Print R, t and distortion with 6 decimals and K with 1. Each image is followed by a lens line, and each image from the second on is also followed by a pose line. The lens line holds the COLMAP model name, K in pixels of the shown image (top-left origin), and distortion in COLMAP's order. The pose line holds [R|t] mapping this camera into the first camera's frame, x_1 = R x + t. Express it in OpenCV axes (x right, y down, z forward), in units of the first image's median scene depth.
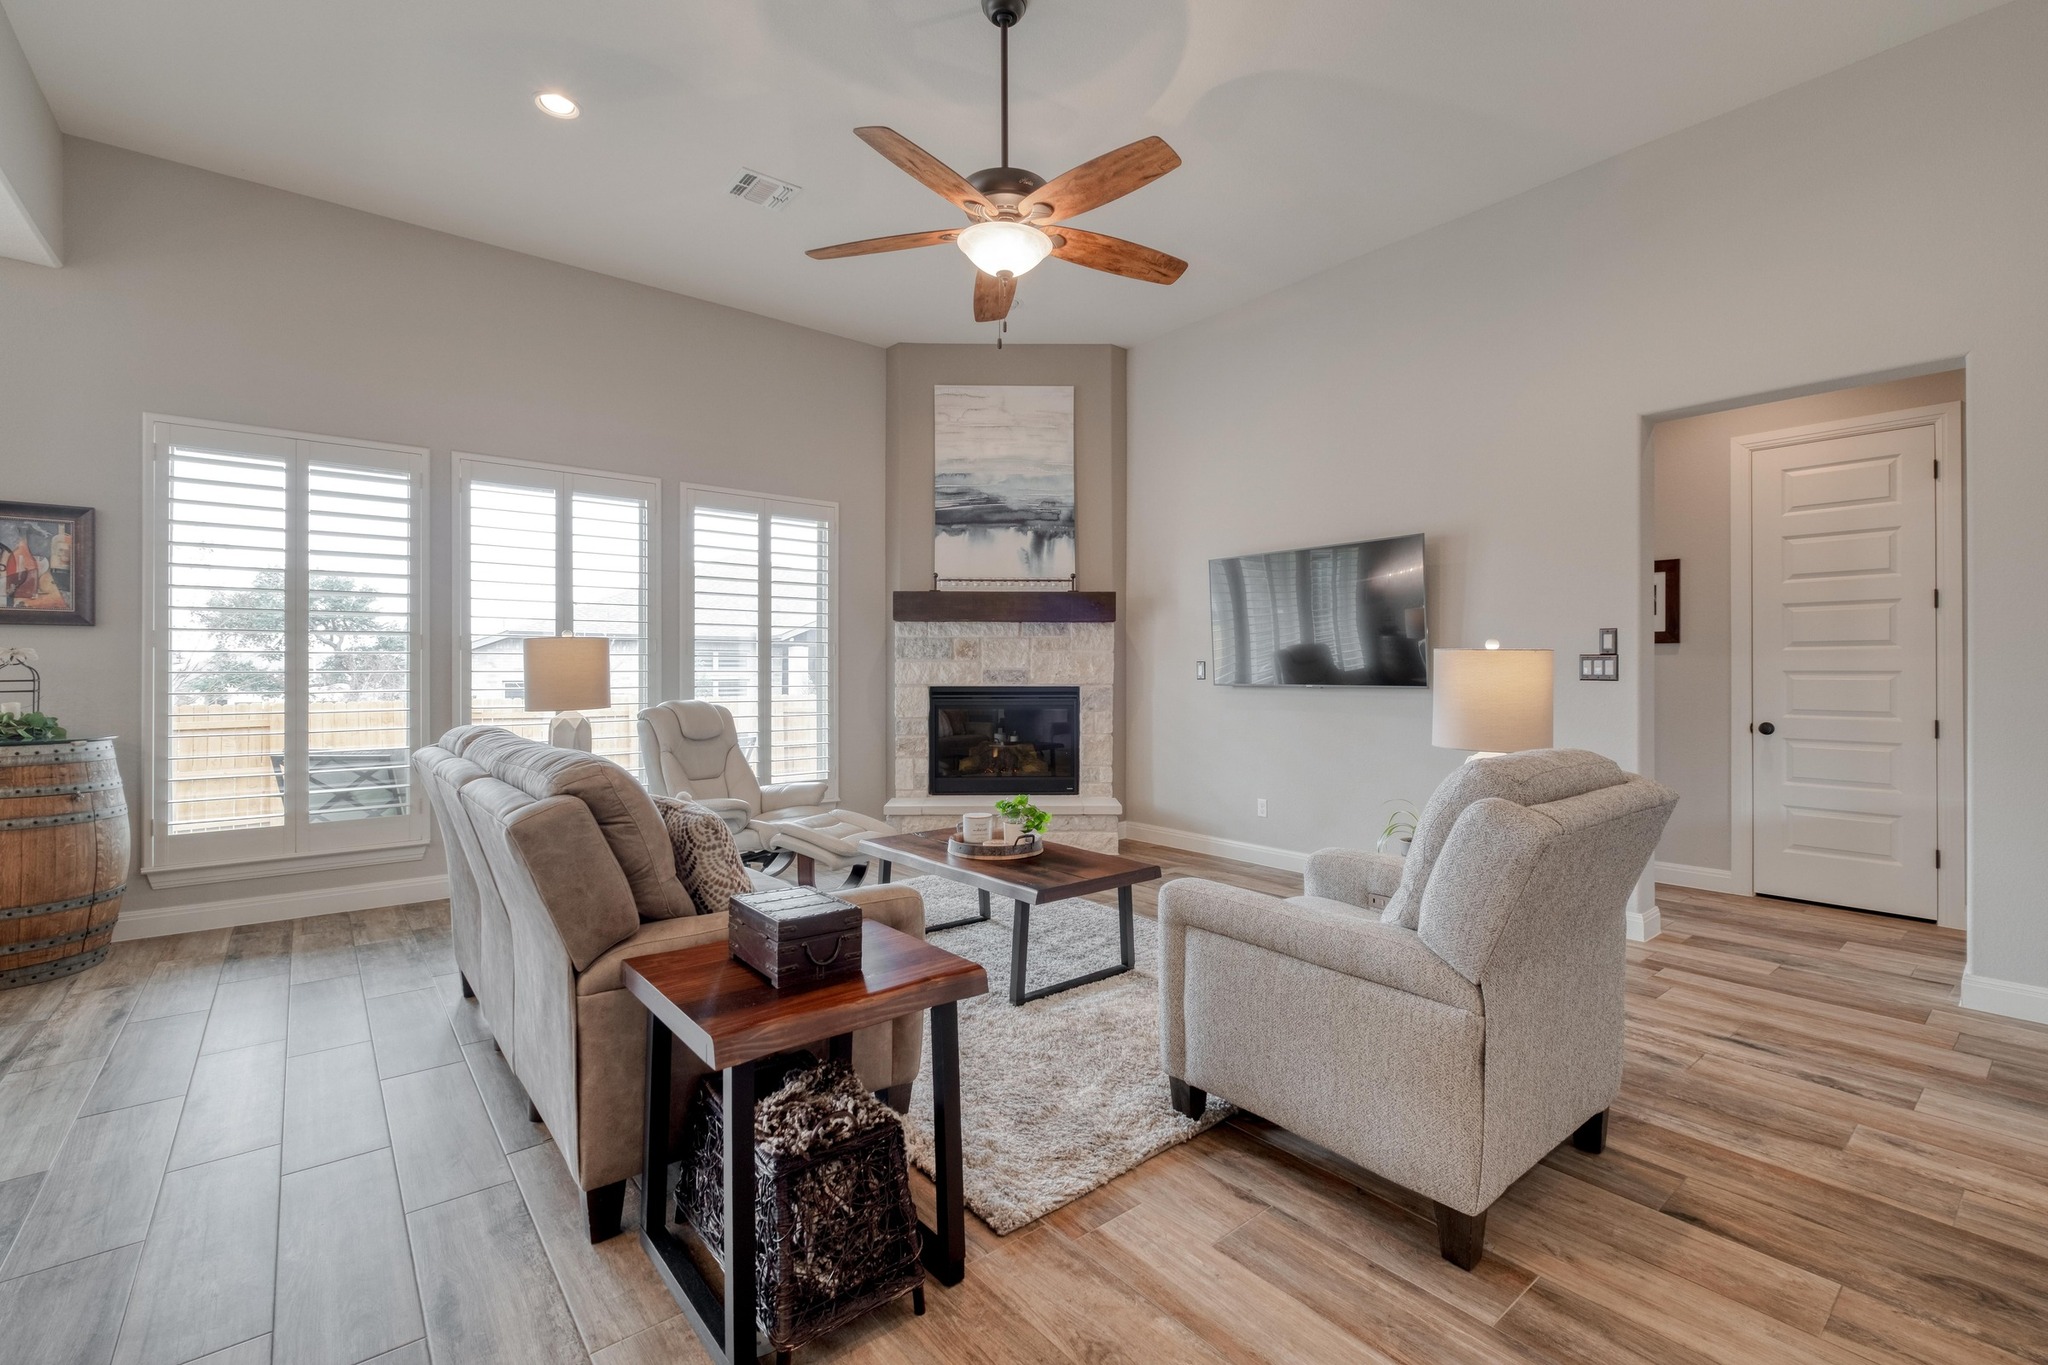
lens RADIAL K [[885.9, 0, 1015.8], [0, 885.9, 670.9], [0, 0, 1]] dist [0.002549, -0.002257]
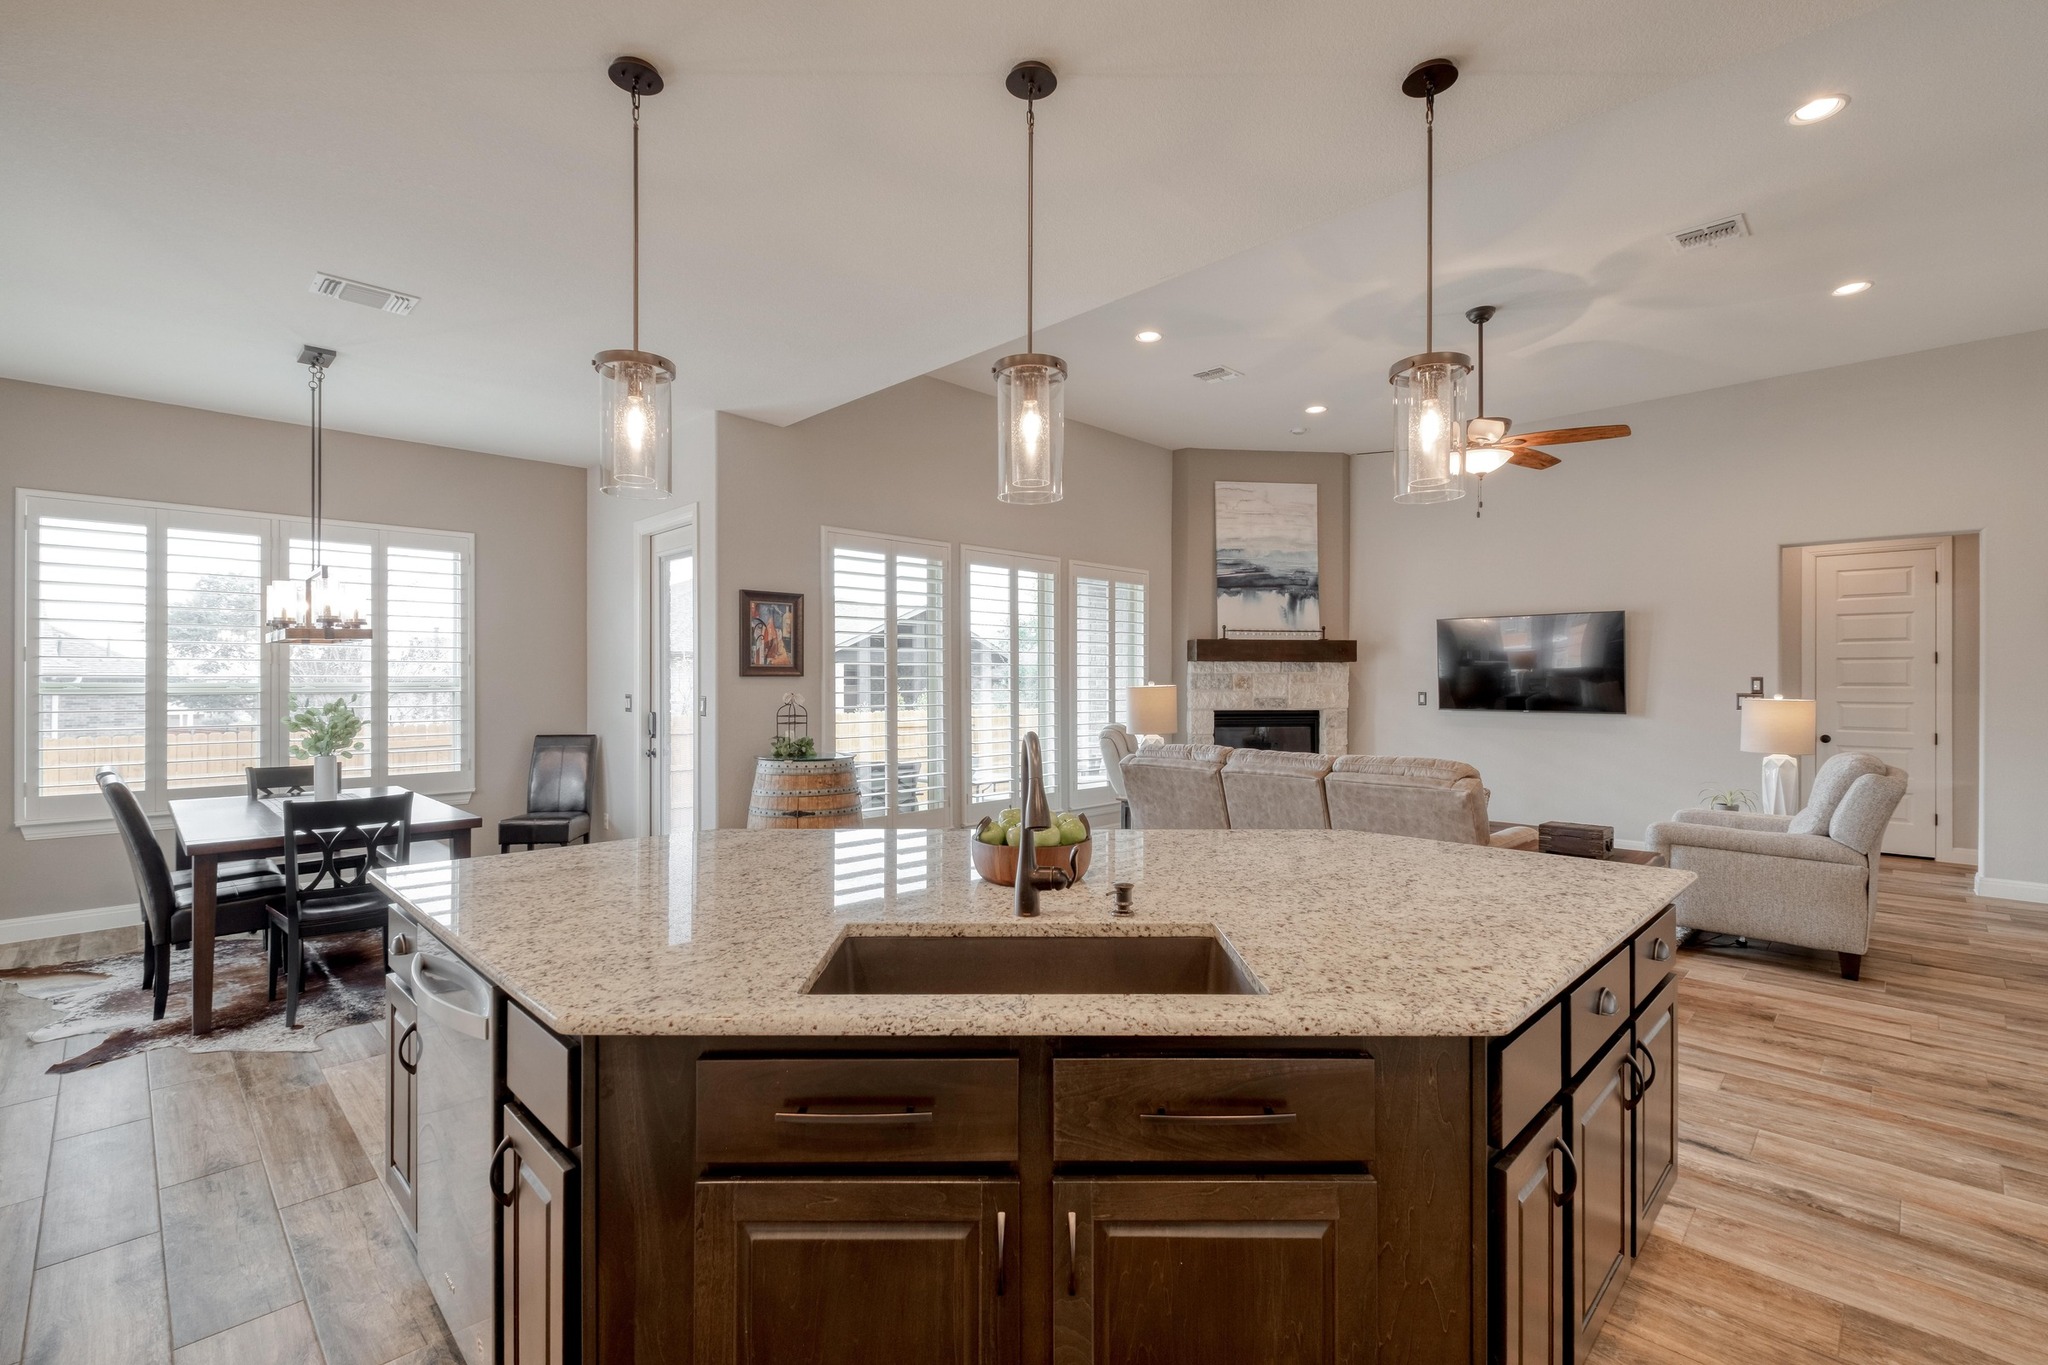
lens RADIAL K [[885.9, 0, 1033.2], [0, 885.9, 686.7], [0, 0, 1]] dist [0.002549, -0.002257]
pose [[0.994846, -0.000730, 0.101398, -0.501956], [0.000060, 0.999978, 0.006611, -0.026725], [-0.101401, -0.006570, 0.994824, -0.288043]]
